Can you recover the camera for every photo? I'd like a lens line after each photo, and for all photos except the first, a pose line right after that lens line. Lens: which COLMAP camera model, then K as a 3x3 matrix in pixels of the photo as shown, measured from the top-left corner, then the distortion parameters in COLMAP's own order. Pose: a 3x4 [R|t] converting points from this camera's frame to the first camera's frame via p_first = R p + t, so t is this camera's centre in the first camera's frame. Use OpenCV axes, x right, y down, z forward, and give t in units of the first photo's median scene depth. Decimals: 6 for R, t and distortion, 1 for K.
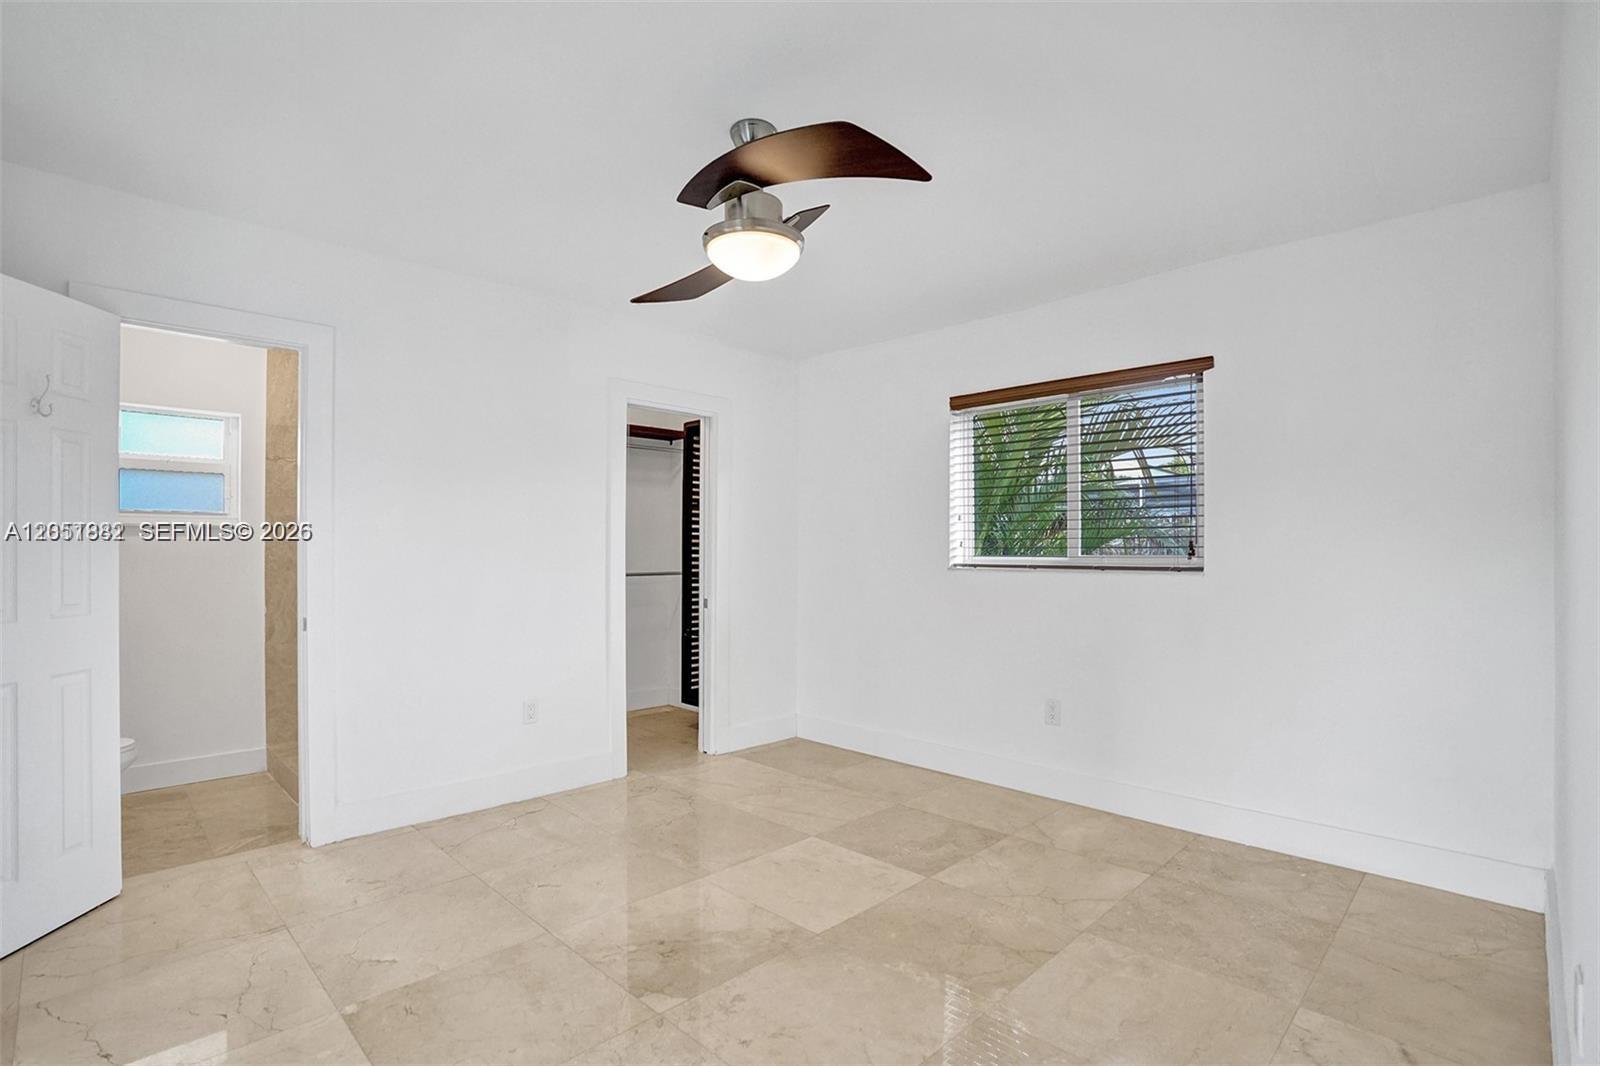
lens RADIAL K [[763.0, 0, 795.4], [0, 763.0, 538.7], [0, 0, 1]] dist [-0.069070, 0.027713]
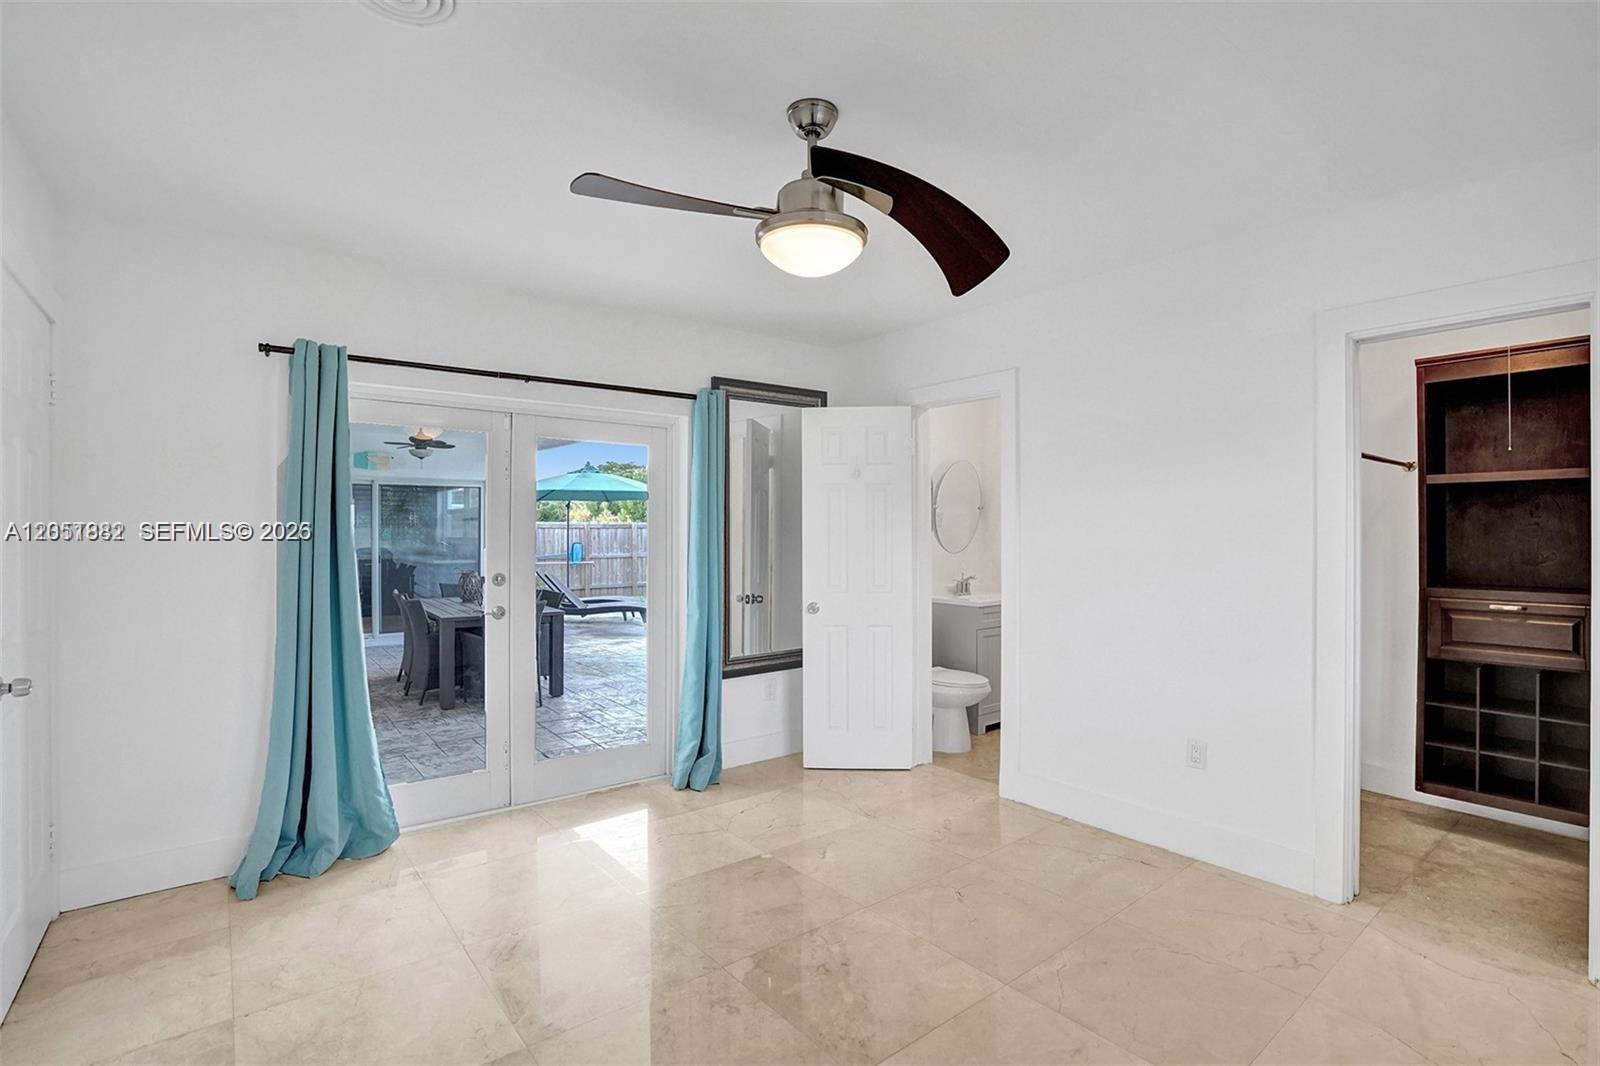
lens RADIAL K [[763.0, 0, 795.4], [0, 763.0, 538.7], [0, 0, 1]] dist [-0.069070, 0.027713]
pose [[-0.096177, -0.000911, -0.995364, 0.553879], [0.003167, 0.999994, -0.001221, 0.001367], [0.995359, -0.003270, -0.096173, 0.740087]]
